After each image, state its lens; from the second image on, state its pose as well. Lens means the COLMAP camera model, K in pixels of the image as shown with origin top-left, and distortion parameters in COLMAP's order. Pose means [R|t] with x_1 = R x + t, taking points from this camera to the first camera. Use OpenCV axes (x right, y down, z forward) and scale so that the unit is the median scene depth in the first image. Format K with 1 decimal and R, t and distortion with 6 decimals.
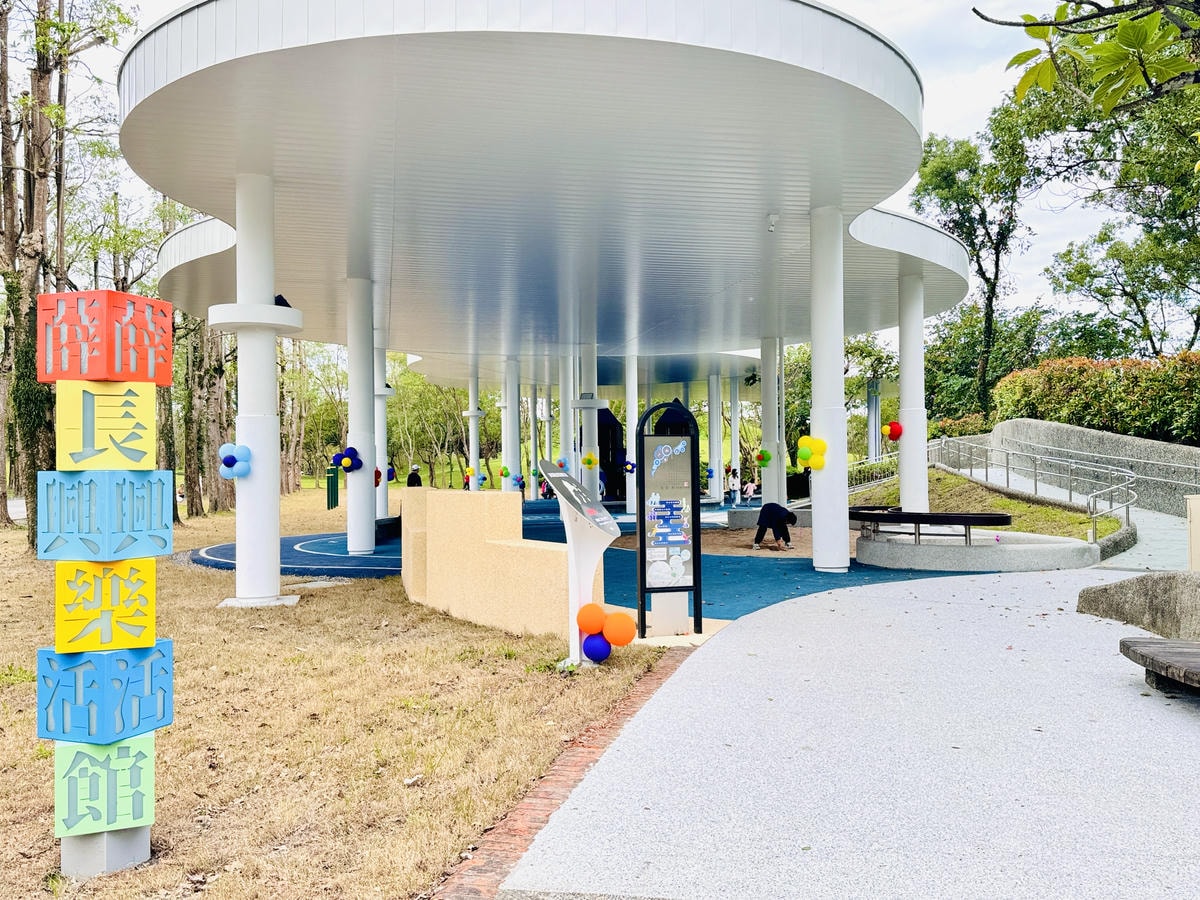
lens RADIAL K [[1017.7, 0, 601.0], [0, 1017.7, 438.2], [0, 0, 1]] dist [0.070936, -0.087922]
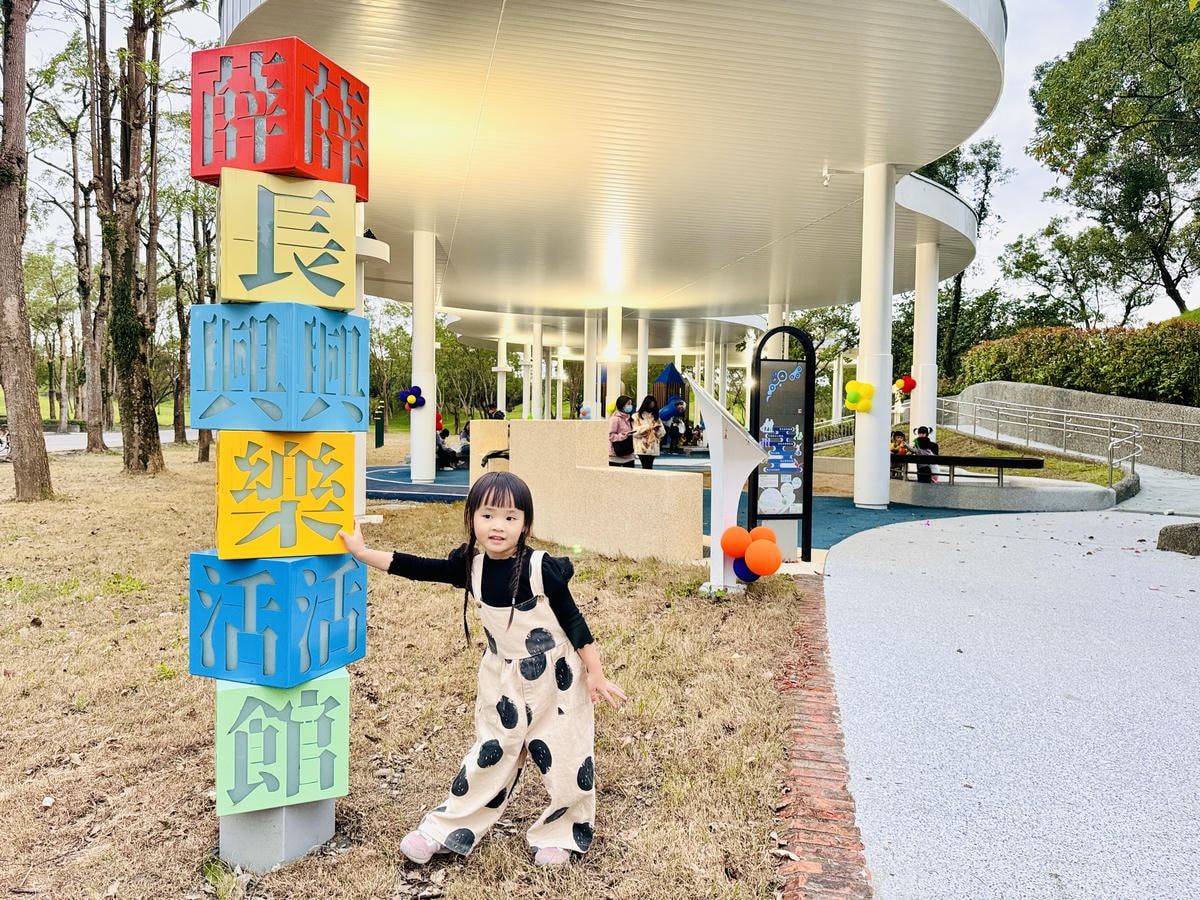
lens RADIAL K [[851.9, 0, 596.0], [0, 851.9, 437.8], [0, 0, 1]] dist [0.031005, -0.037198]
pose [[0.999633, 0.026777, 0.004118, -0.103129], [-0.026938, 0.998588, 0.045796, 0.034384], [-0.002886, -0.045890, 0.998942, 0.156485]]
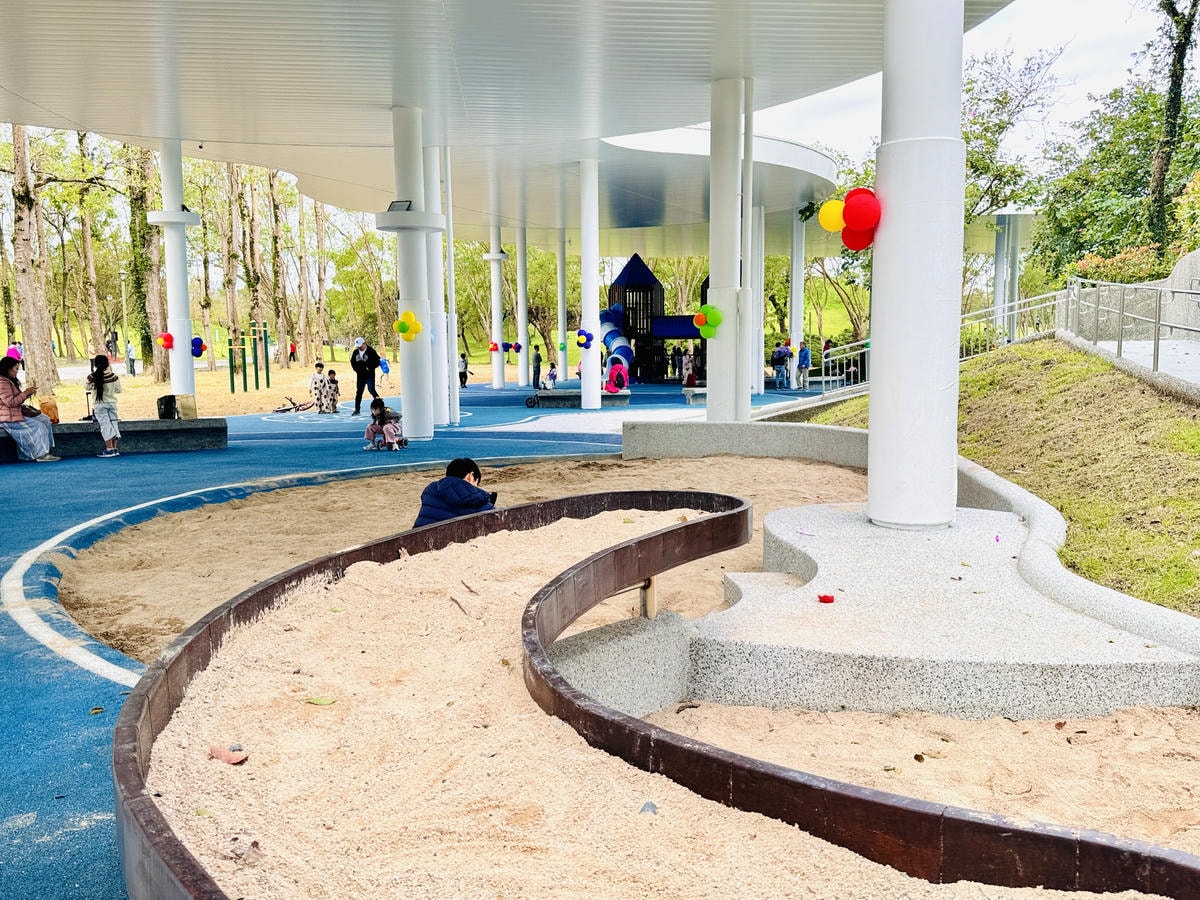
lens RADIAL K [[1017.7, 0, 603.6], [0, 1017.7, 450.6], [0, 0, 1]] dist [0.070936, -0.087922]
pose [[0.991574, 0.011043, -0.129071, 0.507976], [0.007135, 0.990192, 0.139533, 0.031987], [0.129346, -0.139278, 0.981769, 1.349931]]
